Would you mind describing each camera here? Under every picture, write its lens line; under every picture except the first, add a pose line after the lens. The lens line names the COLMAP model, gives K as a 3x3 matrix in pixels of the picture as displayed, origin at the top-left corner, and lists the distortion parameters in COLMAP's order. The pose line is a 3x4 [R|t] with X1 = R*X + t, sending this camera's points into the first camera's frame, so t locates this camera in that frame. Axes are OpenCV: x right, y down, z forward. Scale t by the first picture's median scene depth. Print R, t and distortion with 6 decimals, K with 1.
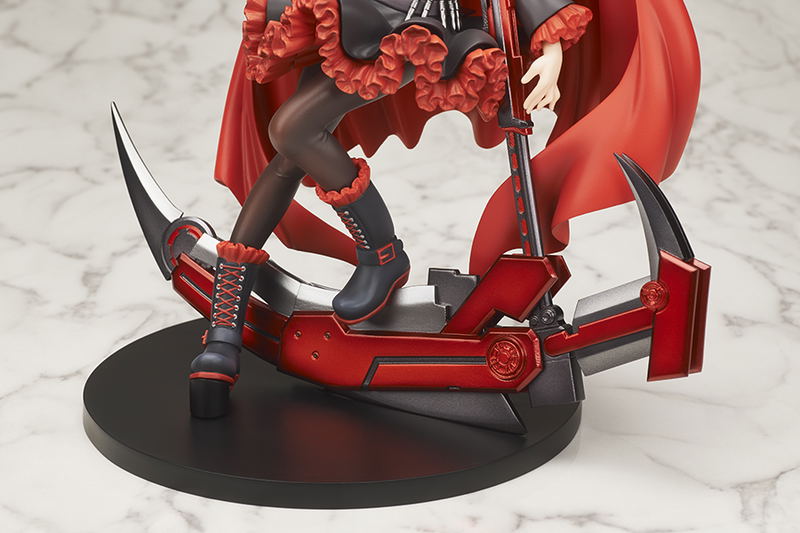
lens RADIAL K [[2209.8, 0, 400.0], [0, 2209.8, 266.5], [0, 0, 1]] dist [0.115227, -0.477554]
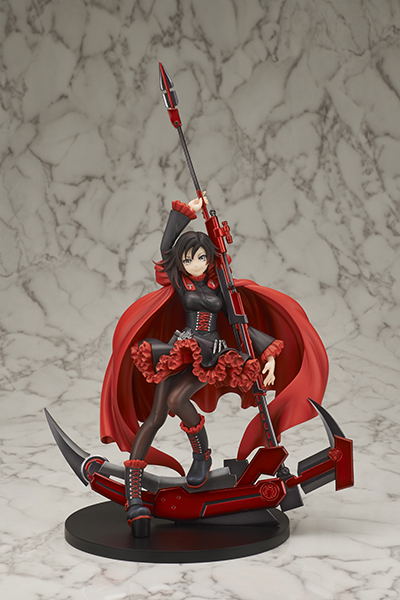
lens RADIAL K [[1657.4, 0, 200.0], [0, 1657.4, 300.0], [0, 0, 1]] dist [0.115227, -0.477554]
pose [[0.907719, -0.060673, 0.415169, -0.731134], [0.139746, 0.976712, -0.162801, 0.118554], [-0.395623, 0.205796, 0.895059, -0.571560]]
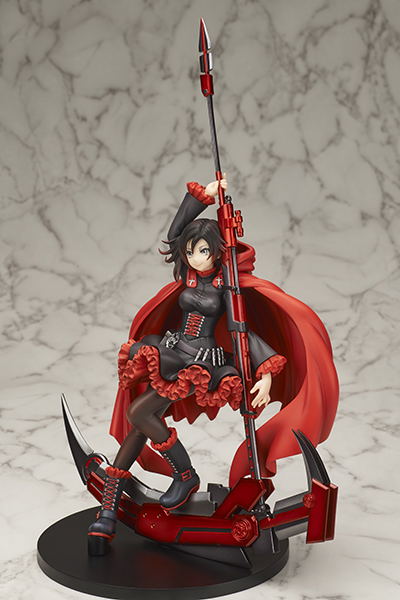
lens RADIAL K [[1657.4, 0, 200.0], [0, 1657.4, 300.0], [0, 0, 1]] dist [0.115227, -0.477554]
pose [[0.993517, 0.015732, -0.112591, 0.177675], [-0.026732, 0.994938, -0.096871, -0.019099], [0.110497, 0.099253, 0.988908, -0.515055]]
